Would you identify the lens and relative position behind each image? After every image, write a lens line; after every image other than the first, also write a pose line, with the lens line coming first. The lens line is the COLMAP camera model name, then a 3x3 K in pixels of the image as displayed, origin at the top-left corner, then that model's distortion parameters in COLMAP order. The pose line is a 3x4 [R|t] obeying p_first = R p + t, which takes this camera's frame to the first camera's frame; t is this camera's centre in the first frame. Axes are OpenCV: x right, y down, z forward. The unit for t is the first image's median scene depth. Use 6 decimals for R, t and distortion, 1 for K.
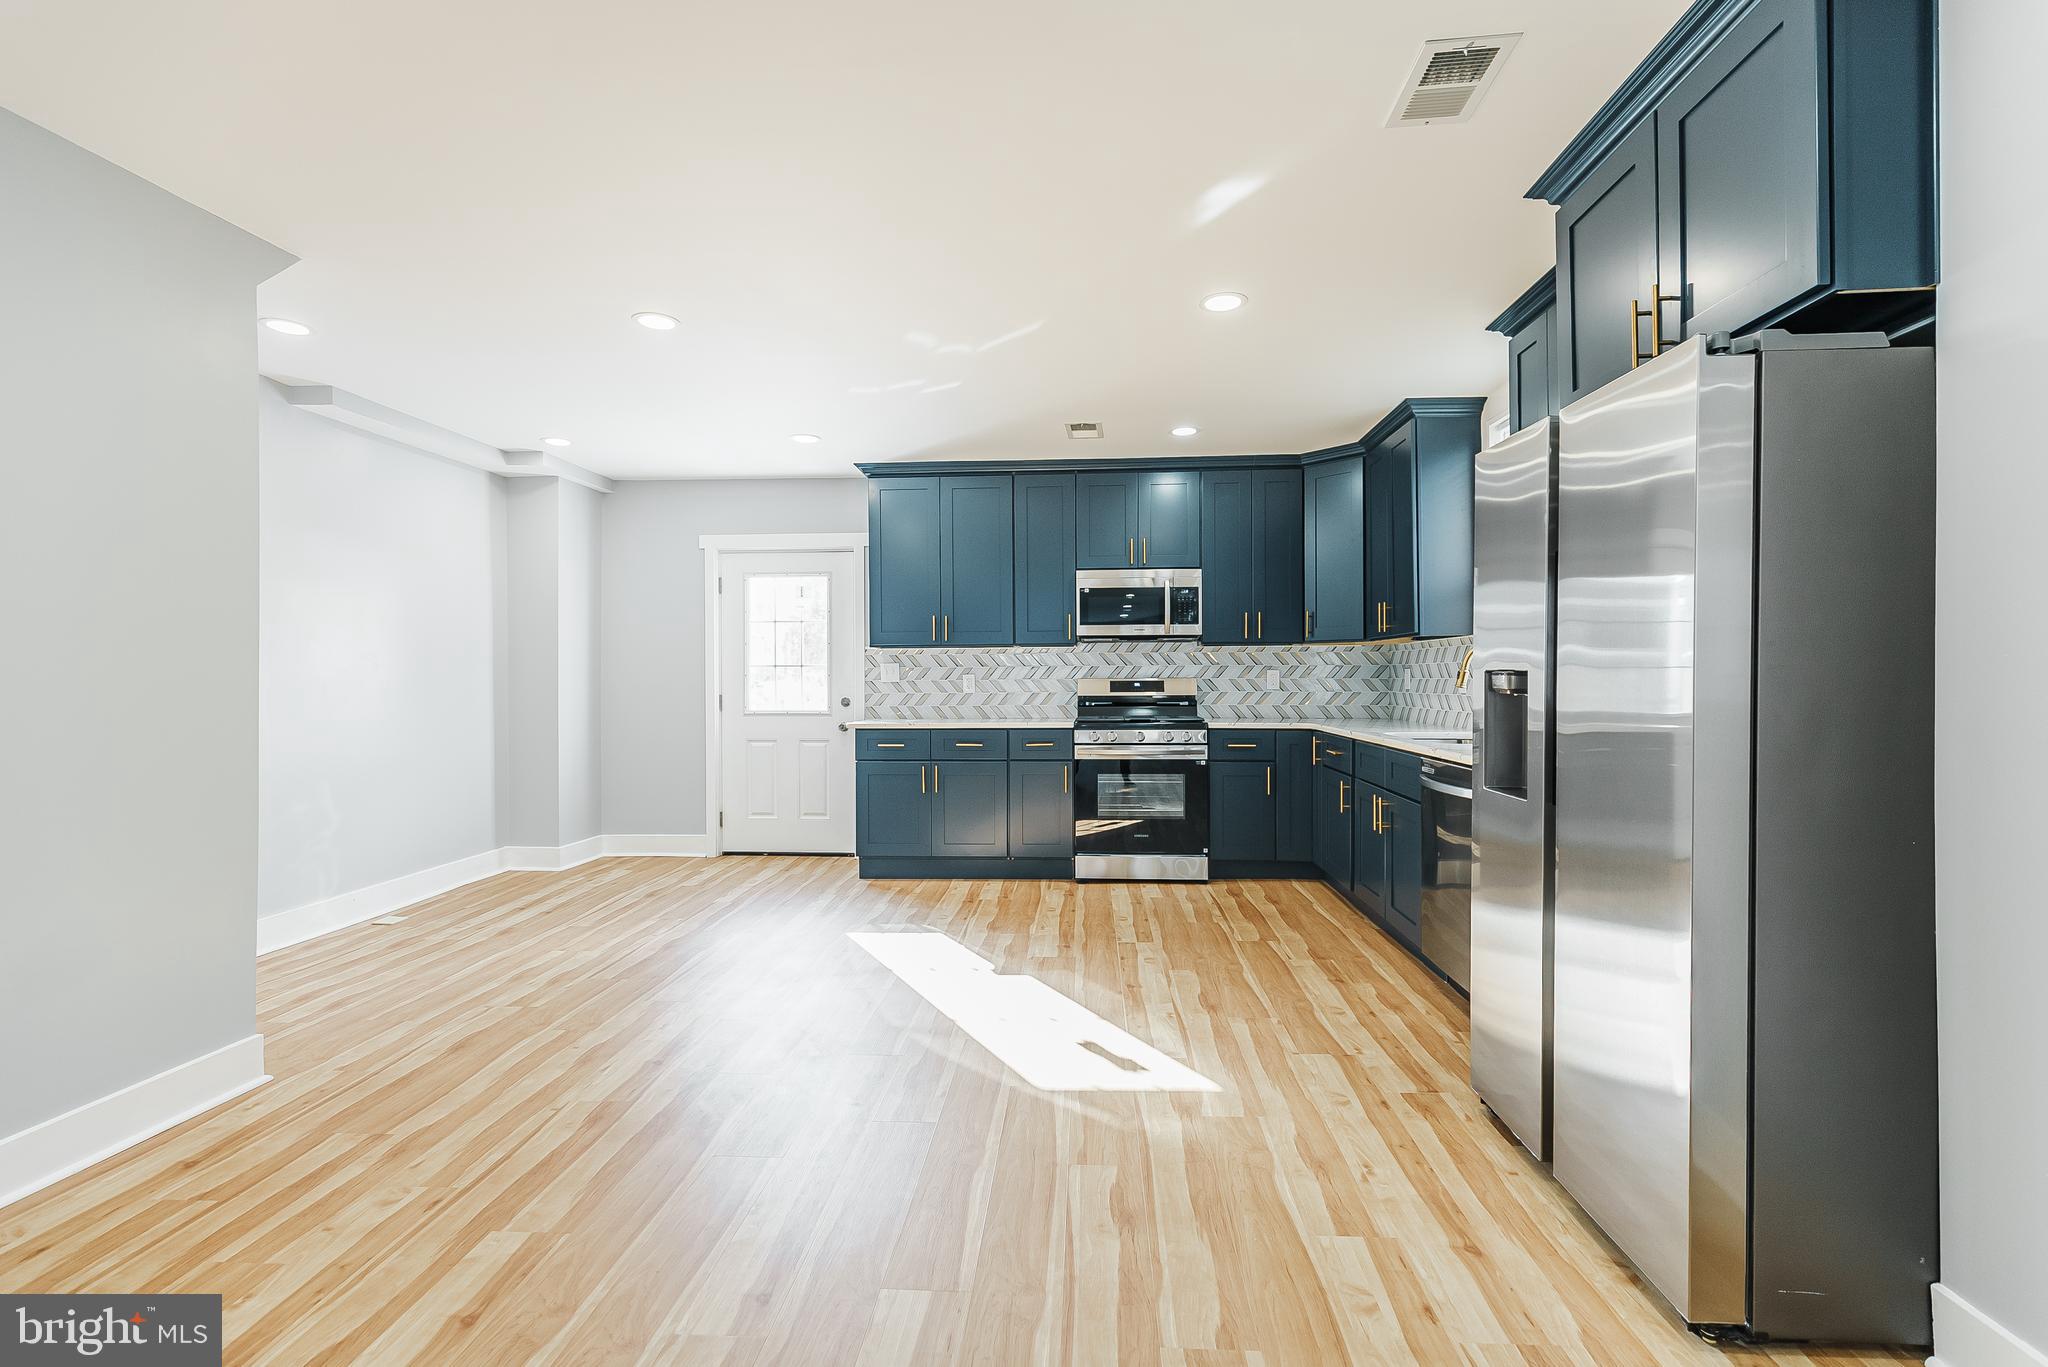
lens RADIAL K [[921.8, 0, 1030.3], [0, 921.8, 681.6], [0, 0, 1]] dist [-0.008281, -0.000047]
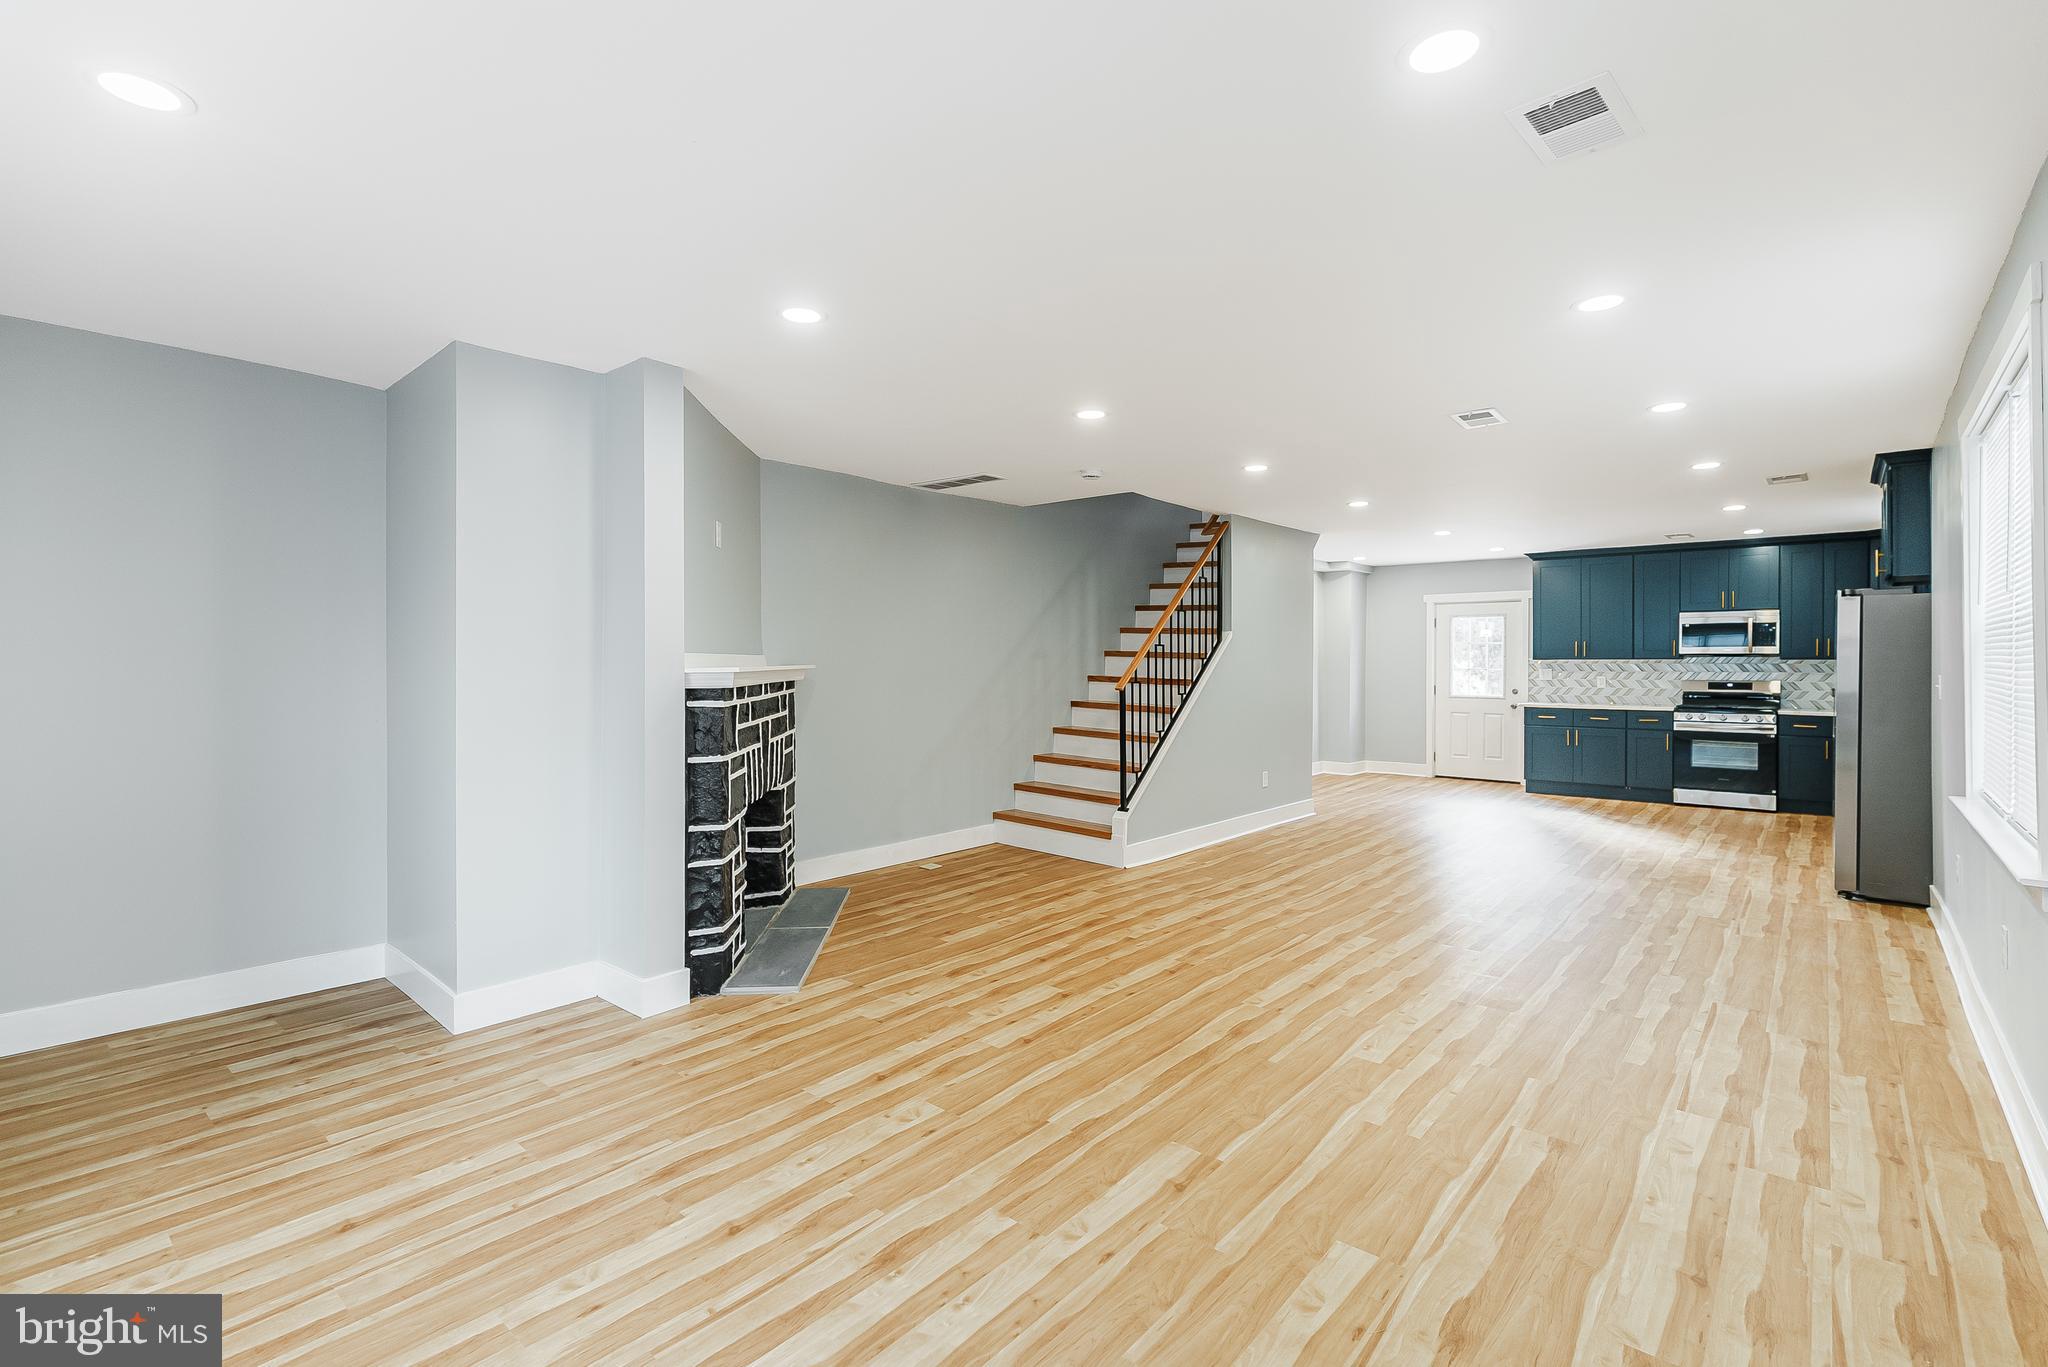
lens RADIAL K [[921.8, 0, 1014.8], [0, 921.8, 677.4], [0, 0, 1]] dist [-0.008281, -0.000047]
pose [[0.792753, 0.014931, -0.609360, 0.111963], [-0.006491, 0.999850, 0.016055, -0.027920], [0.609509, -0.008772, 0.792731, -1.010086]]
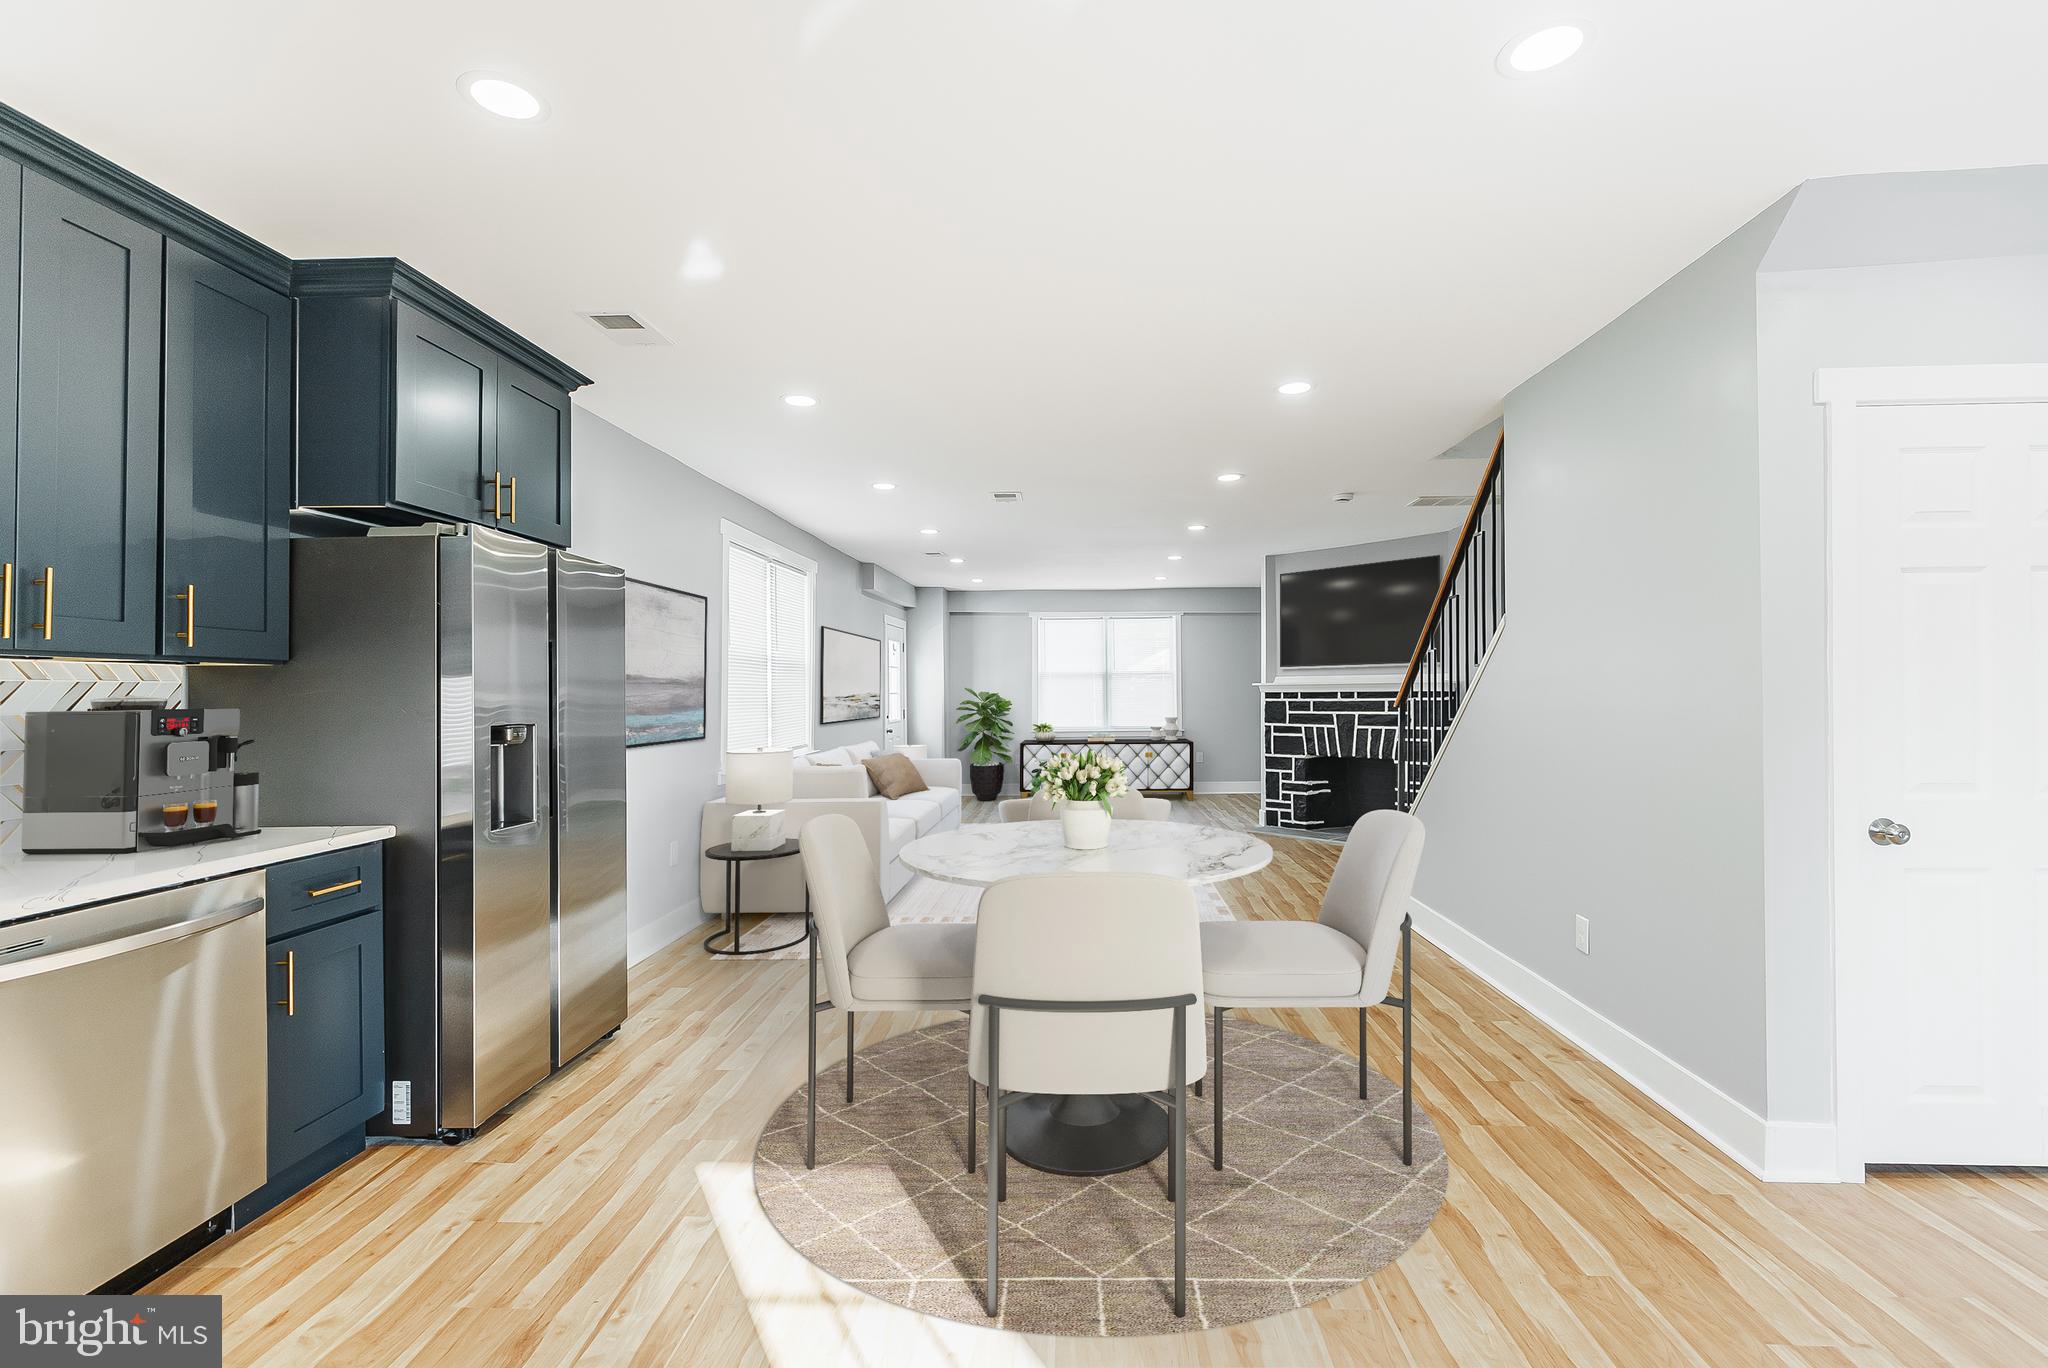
lens RADIAL K [[921.8, 0, 1049.6], [0, 921.8, 681.4], [0, 0, 1]] dist [-0.008281, -0.000047]
pose [[-0.999199, 0.012011, -0.038162, -0.061175], [0.012254, 0.999906, -0.006134, -0.022056], [0.038084, -0.006596, -0.999253, 0.926547]]
